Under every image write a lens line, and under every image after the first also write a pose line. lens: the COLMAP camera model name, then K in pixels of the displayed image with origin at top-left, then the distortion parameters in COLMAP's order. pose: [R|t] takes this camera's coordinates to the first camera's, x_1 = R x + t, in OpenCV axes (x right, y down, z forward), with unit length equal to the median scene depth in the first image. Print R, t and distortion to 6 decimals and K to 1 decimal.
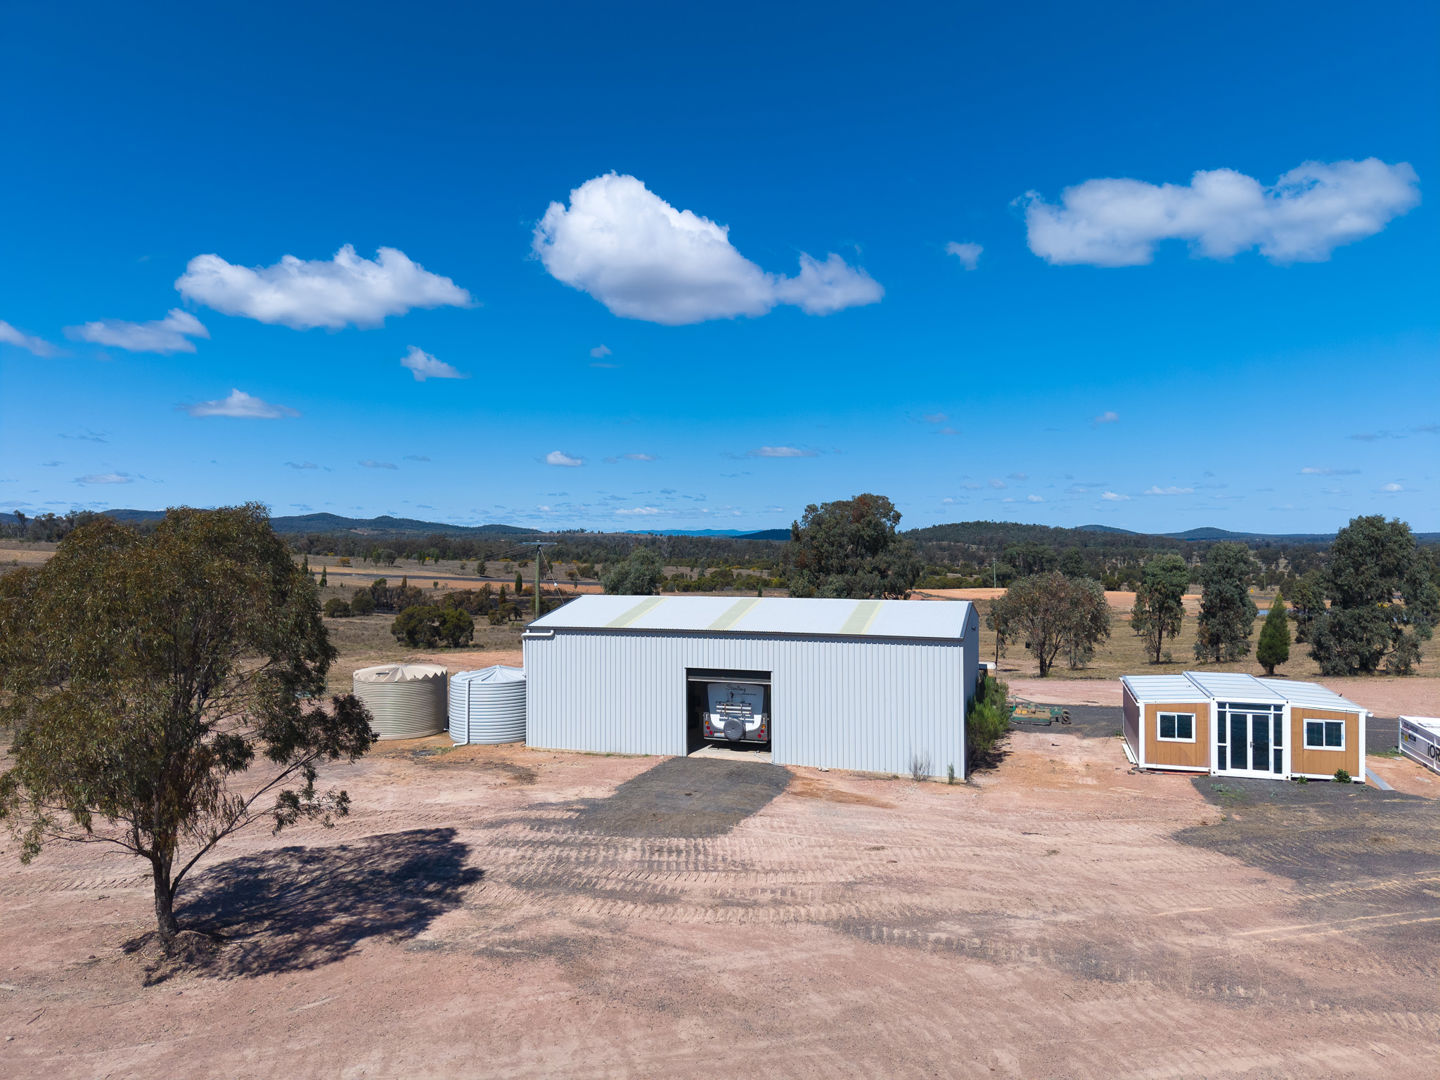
lens RADIAL K [[969.6, 0, 718.3], [0, 969.6, 537.6], [0, 0, 1]] dist [0.020692, -0.020950]
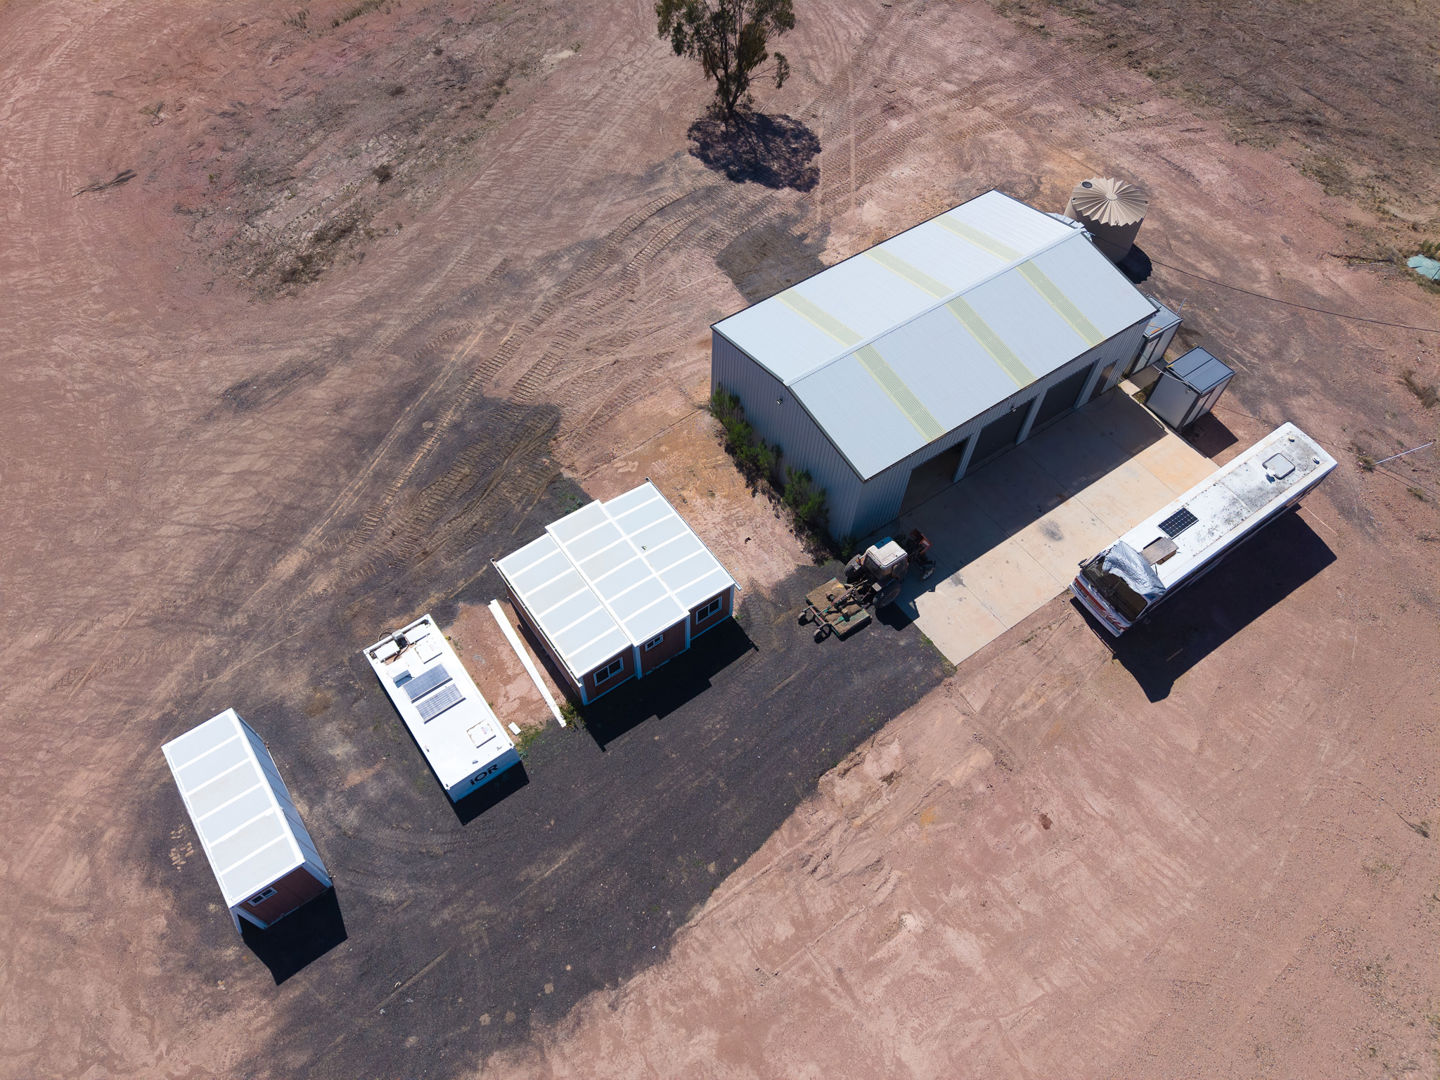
lens RADIAL K [[969.6, 0, 709.7], [0, 969.6, 540.5], [0, 0, 1]] dist [0.020692, -0.020950]
pose [[-0.599799, 0.658712, -0.454247, 1.008974], [-0.016735, 0.557250, 0.830176, -0.788260], [0.799976, 0.505540, -0.323214, 1.547054]]
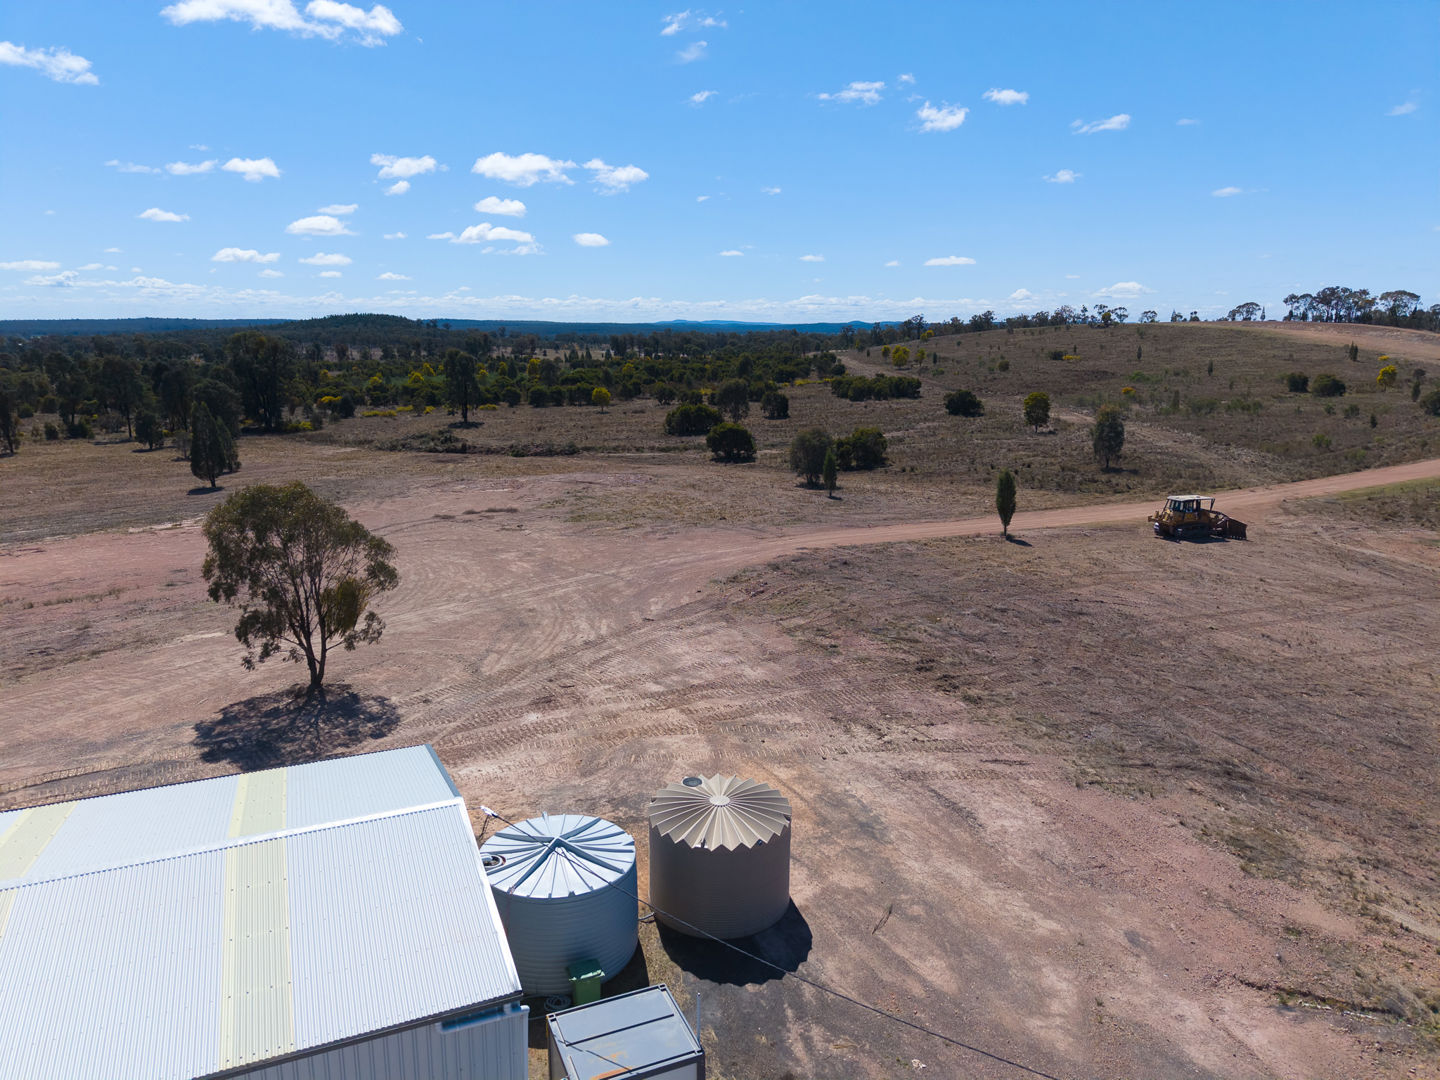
lens RADIAL K [[969.6, 0, 713.8], [0, 969.6, 551.6], [0, 0, 1]] dist [0.020692, -0.020950]
pose [[-0.738587, 0.154835, -0.656137, -0.437684], [-0.007677, 0.971273, 0.237842, 0.096686], [0.674115, 0.180704, -0.716181, 1.945787]]
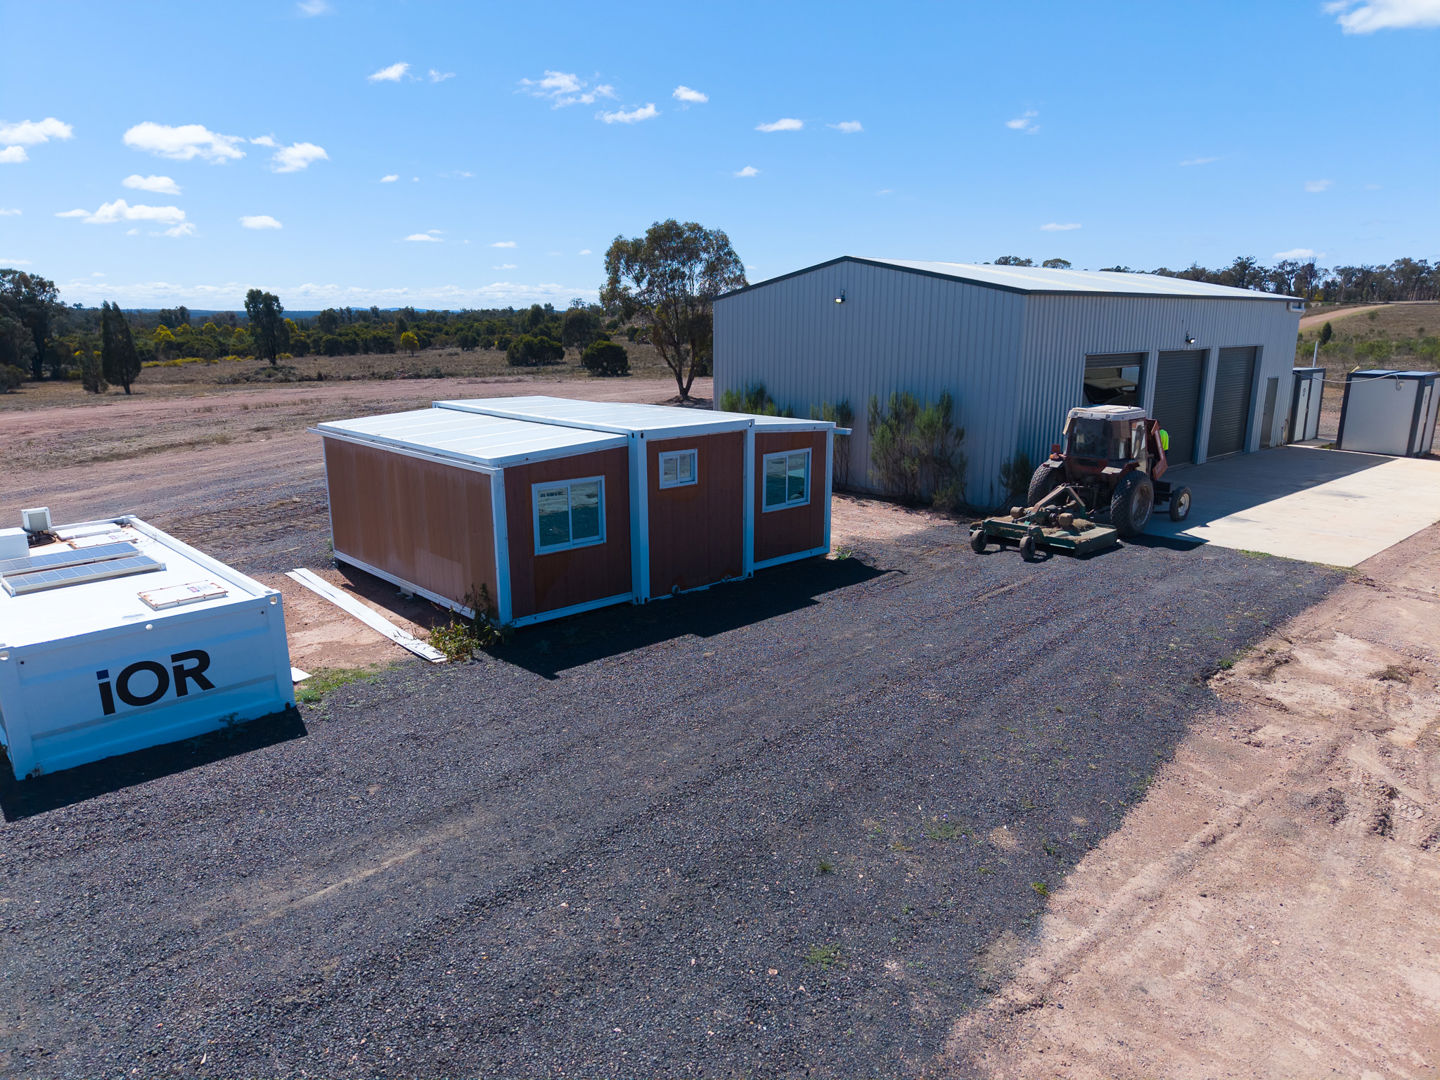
lens RADIAL K [[969.6, 0, 721.7], [0, 969.6, 546.5], [0, 0, 1]] dist [0.020692, -0.020950]
pose [[-0.498441, 0.209914, -0.841126, 1.006204], [-0.001835, 0.969985, 0.243159, 0.116687], [0.866922, 0.122744, -0.483095, 1.441918]]
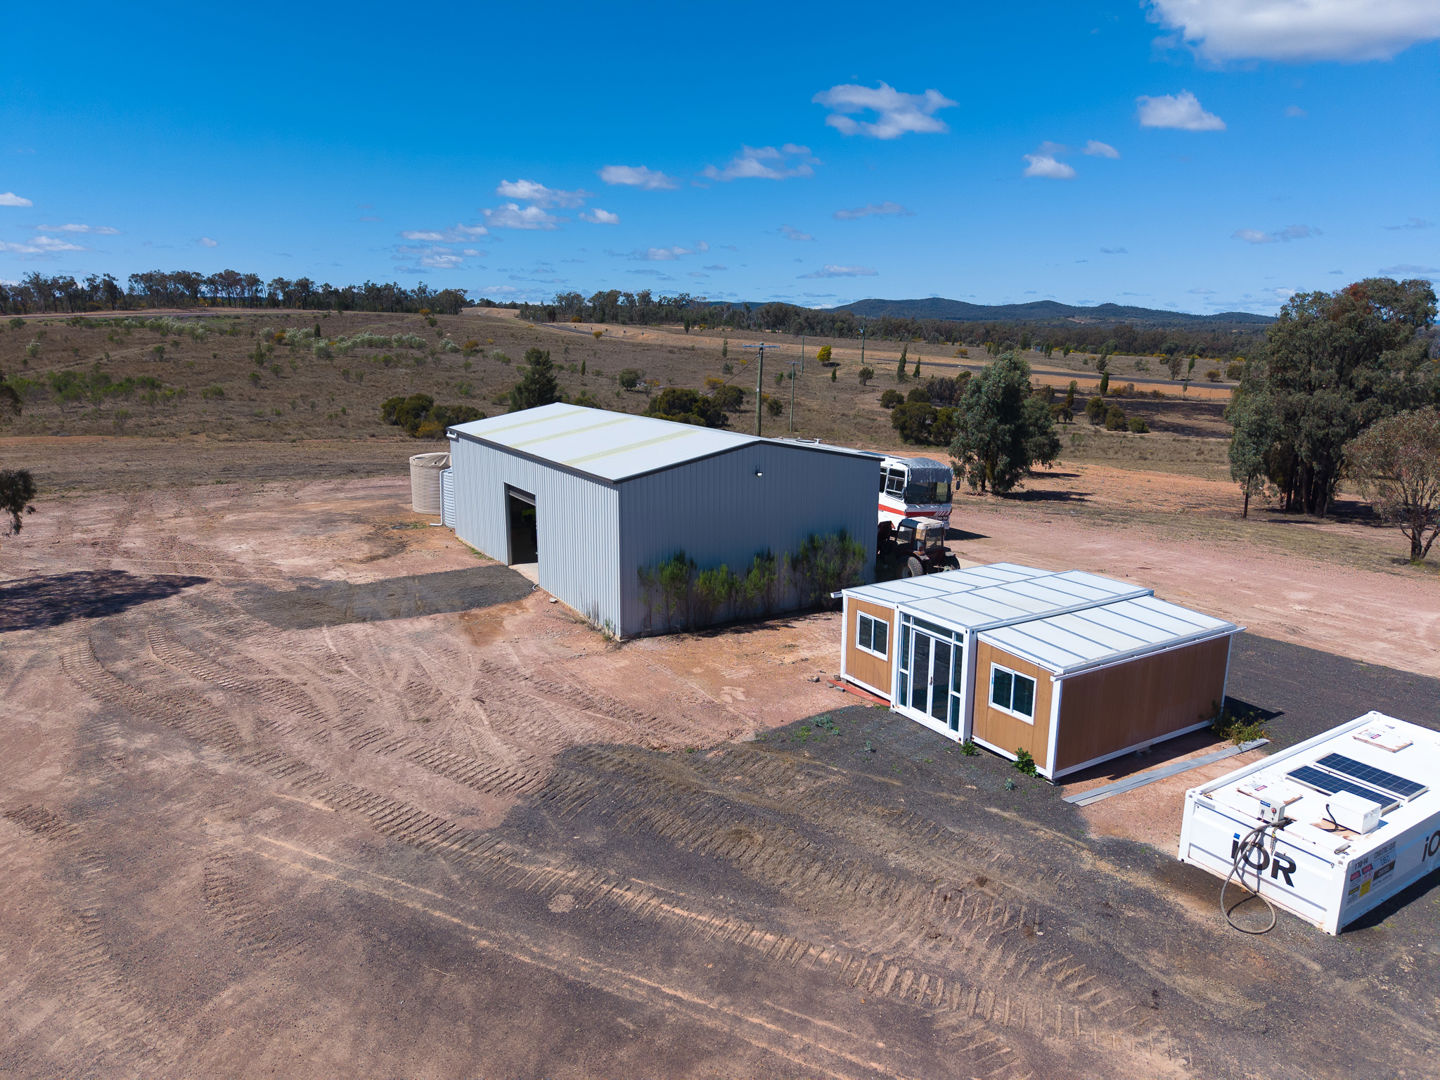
lens RADIAL K [[969.6, 0, 710.7], [0, 969.6, 539.8], [0, 0, 1]] dist [0.020692, -0.020950]
pose [[0.754720, 0.149755, -0.638726, 0.867908], [-0.009103, 0.975895, 0.218052, -0.031641], [0.655983, -0.158754, 0.737891, 0.421567]]
